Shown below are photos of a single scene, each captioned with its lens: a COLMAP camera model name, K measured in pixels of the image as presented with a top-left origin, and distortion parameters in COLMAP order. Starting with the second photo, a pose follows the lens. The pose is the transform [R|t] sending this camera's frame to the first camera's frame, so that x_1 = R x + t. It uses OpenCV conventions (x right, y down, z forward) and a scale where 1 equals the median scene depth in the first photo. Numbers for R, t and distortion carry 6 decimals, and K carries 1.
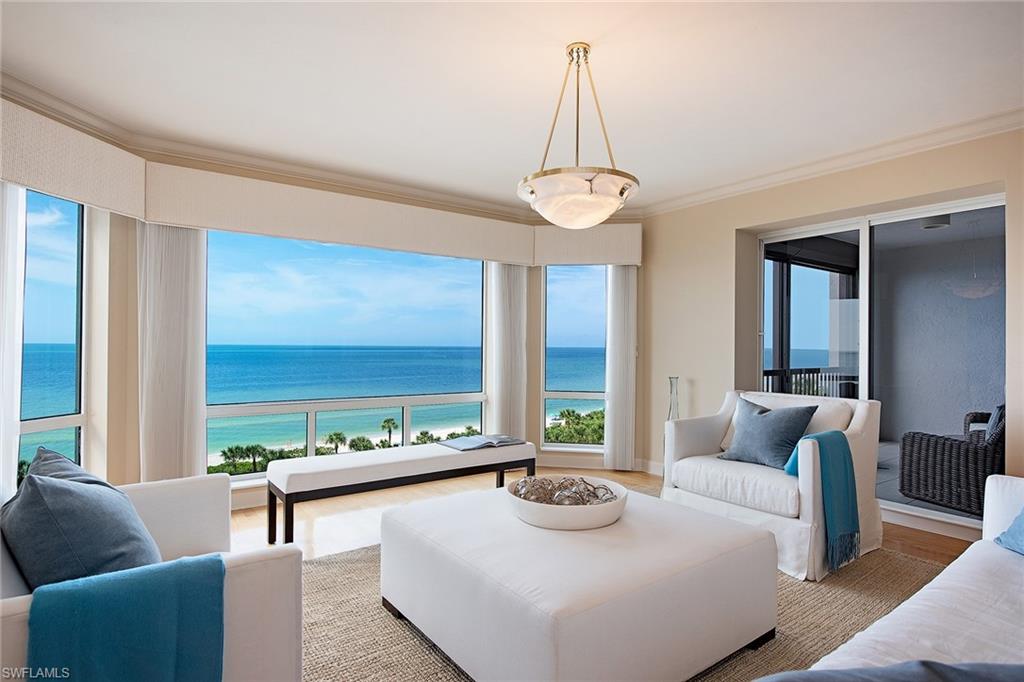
lens RADIAL K [[550.9, 0, 511.0], [0, 550.9, 344.3], [0, 0, 1]] dist [0.007105, -0.000819]
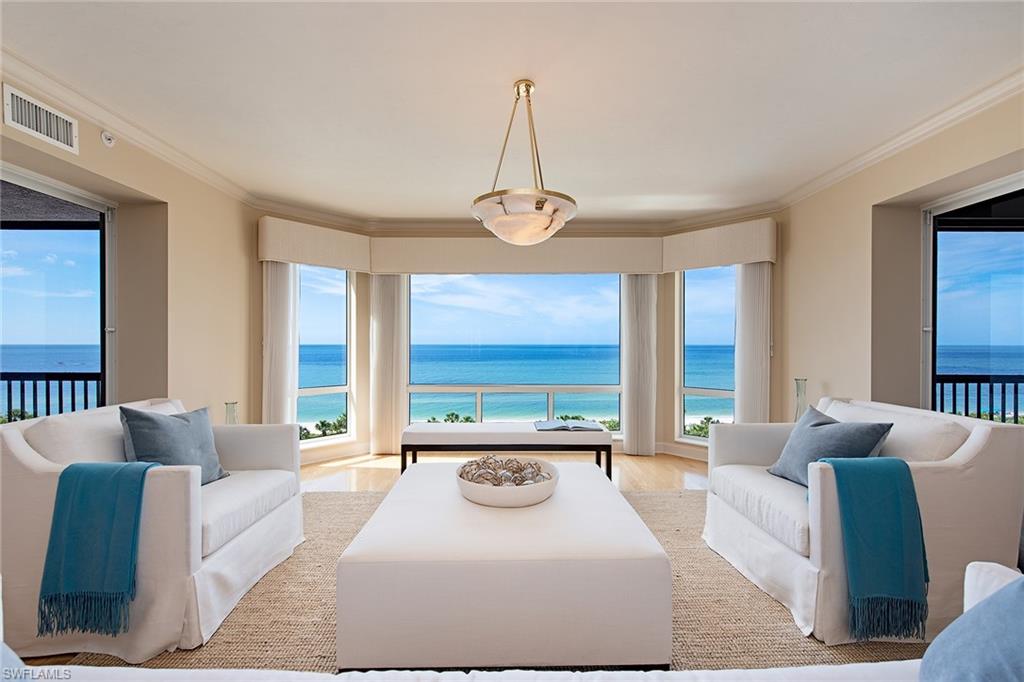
lens RADIAL K [[424.6, 0, 505.1], [0, 424.6, 346.2], [0, 0, 1]] dist [0.014369, 0.000217]
pose [[0.816983, -0.005719, -0.576633, 0.418211], [0.010226, 0.999937, 0.004571, -0.004189], [0.576571, -0.009631, 0.816990, 0.182254]]
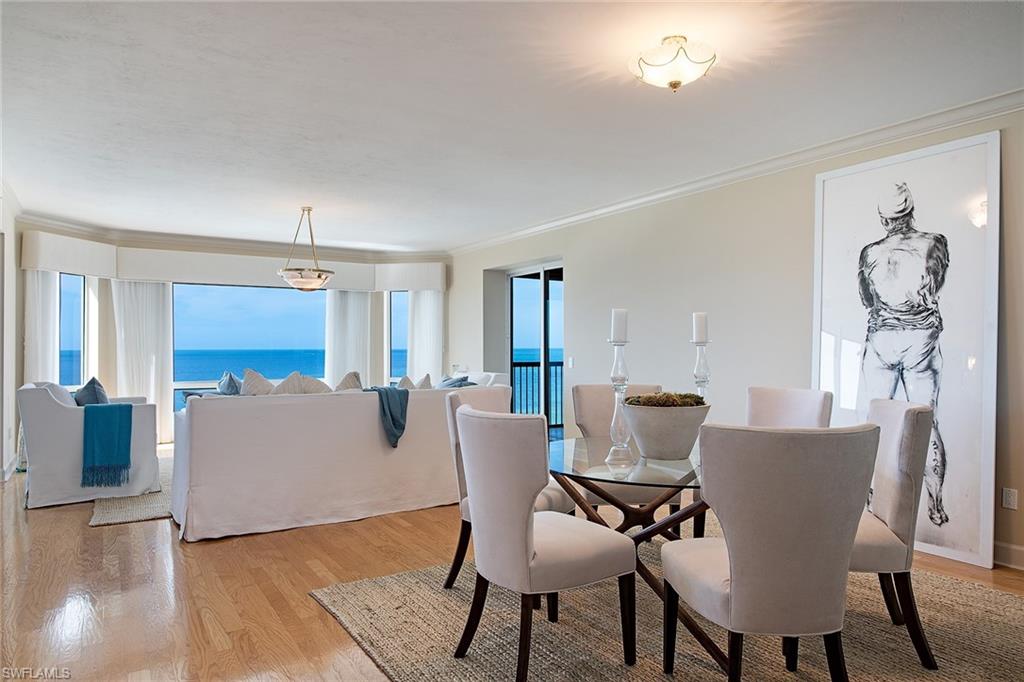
lens RADIAL K [[675.2, 0, 505.0], [0, 675.2, 342.6], [0, 0, 1]] dist [-0.008167, 0.000055]
pose [[0.997838, -0.009194, -0.065073, 0.753891], [0.008862, 0.999946, -0.005386, 0.005109], [0.065119, 0.004798, 0.997866, -1.119852]]
